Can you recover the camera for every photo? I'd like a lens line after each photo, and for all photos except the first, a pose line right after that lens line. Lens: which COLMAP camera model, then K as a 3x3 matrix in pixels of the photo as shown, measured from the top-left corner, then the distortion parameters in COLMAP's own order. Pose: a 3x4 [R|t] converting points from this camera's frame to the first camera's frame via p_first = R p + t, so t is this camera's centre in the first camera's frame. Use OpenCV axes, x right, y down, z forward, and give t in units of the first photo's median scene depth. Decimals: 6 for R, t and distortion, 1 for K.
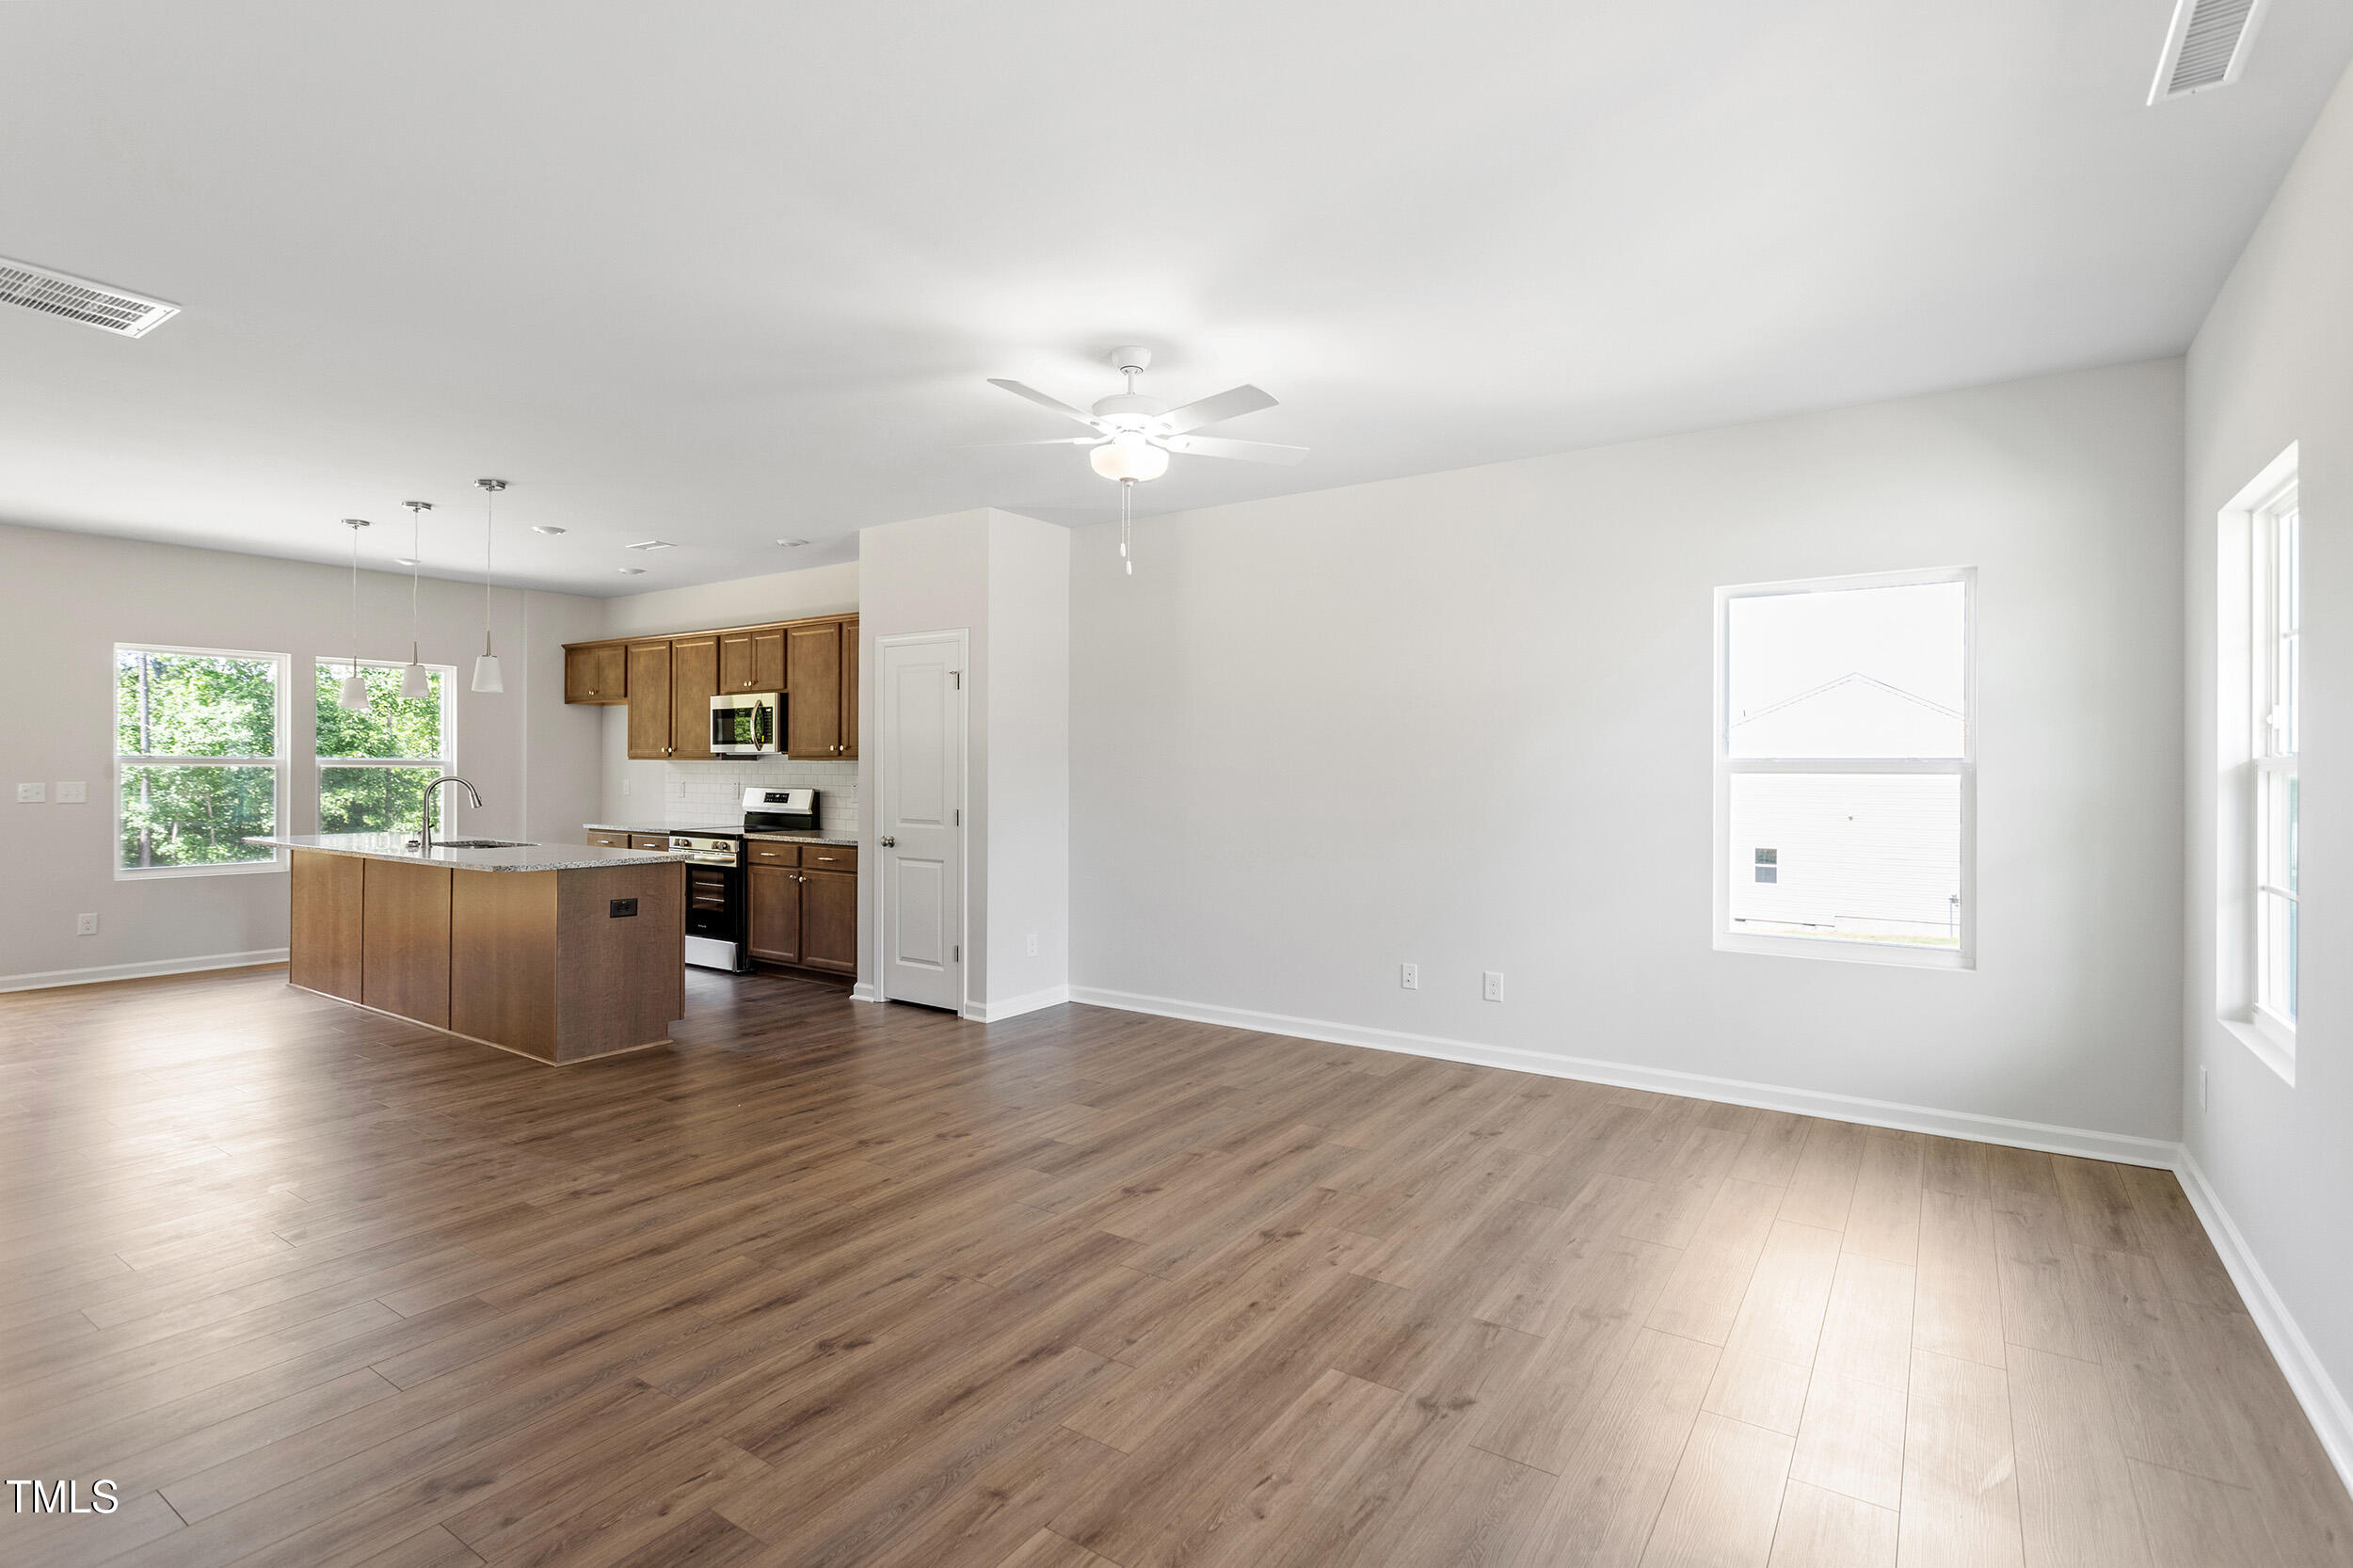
lens RADIAL K [[1130.9, 0, 1190.1], [0, 1130.9, 774.5], [0, 0, 1]] dist [0.001398, -0.000073]
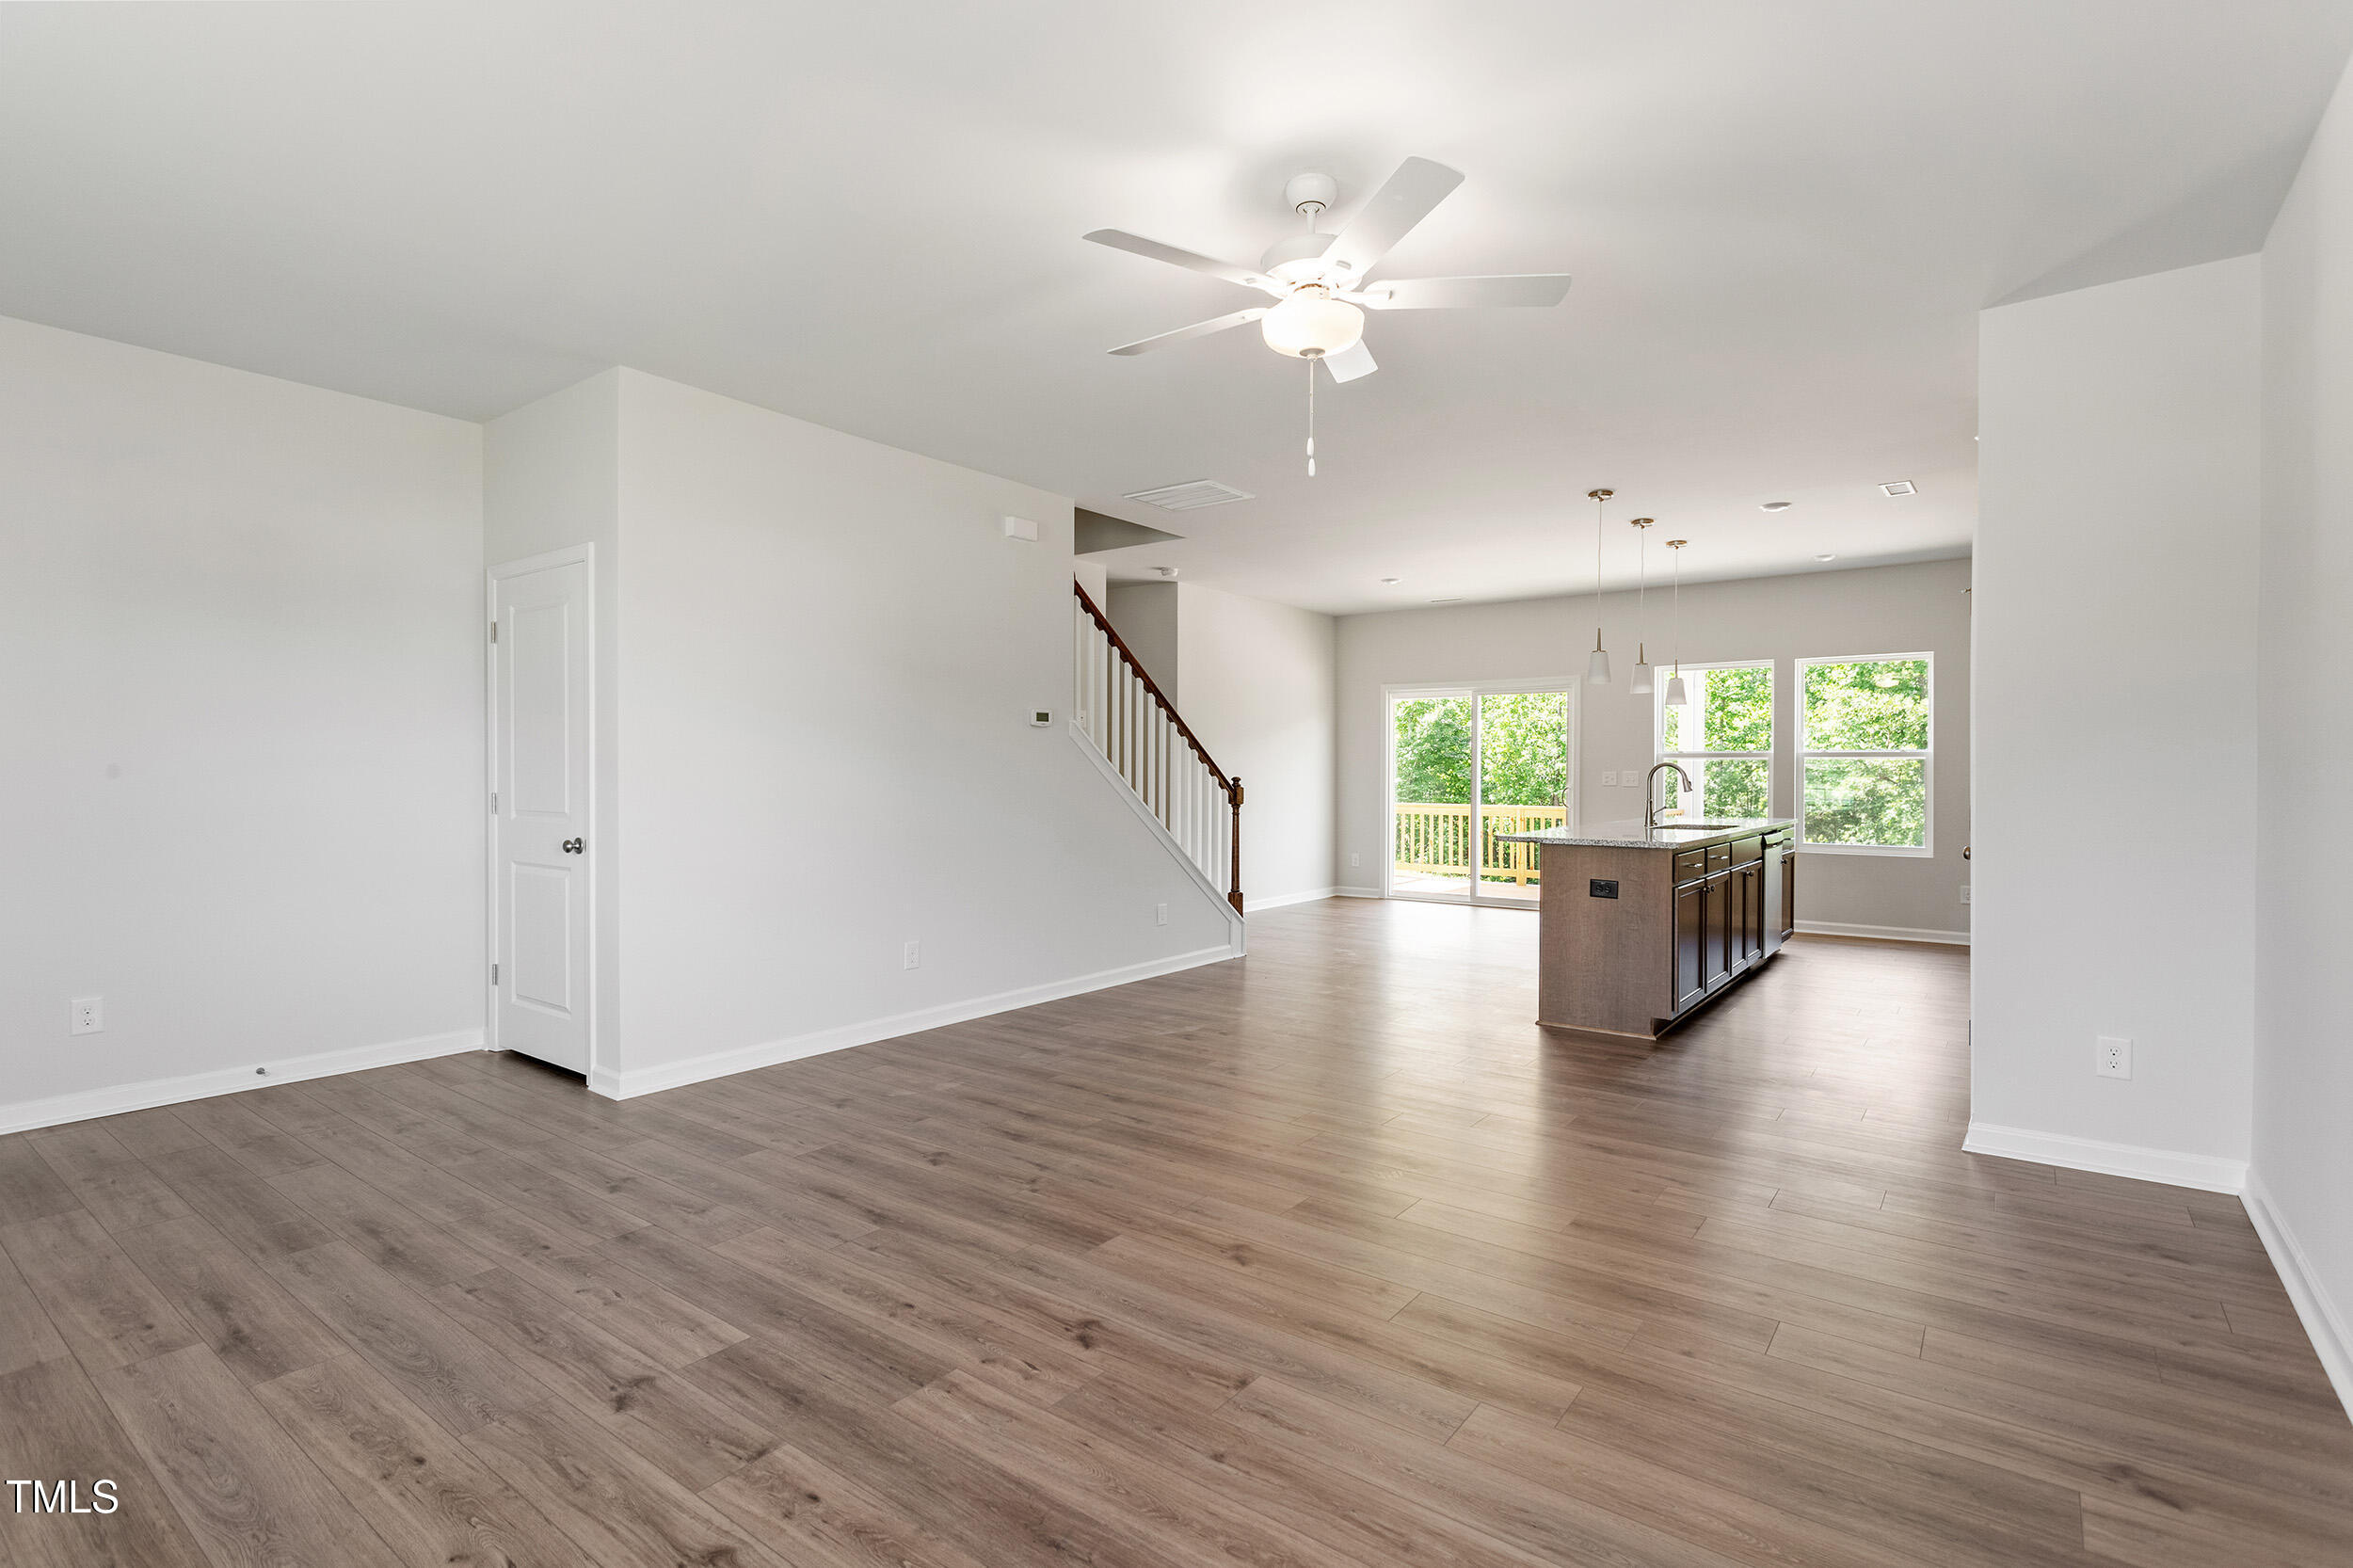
lens RADIAL K [[1130.9, 0, 1190.1], [0, 1130.9, 774.5], [0, 0, 1]] dist [0.001398, -0.000073]
pose [[-0.057884, -0.003615, -0.998317, 0.876036], [-0.008151, 0.999962, -0.003148, 0.039483], [0.998290, 0.007955, -0.057911, 1.173274]]
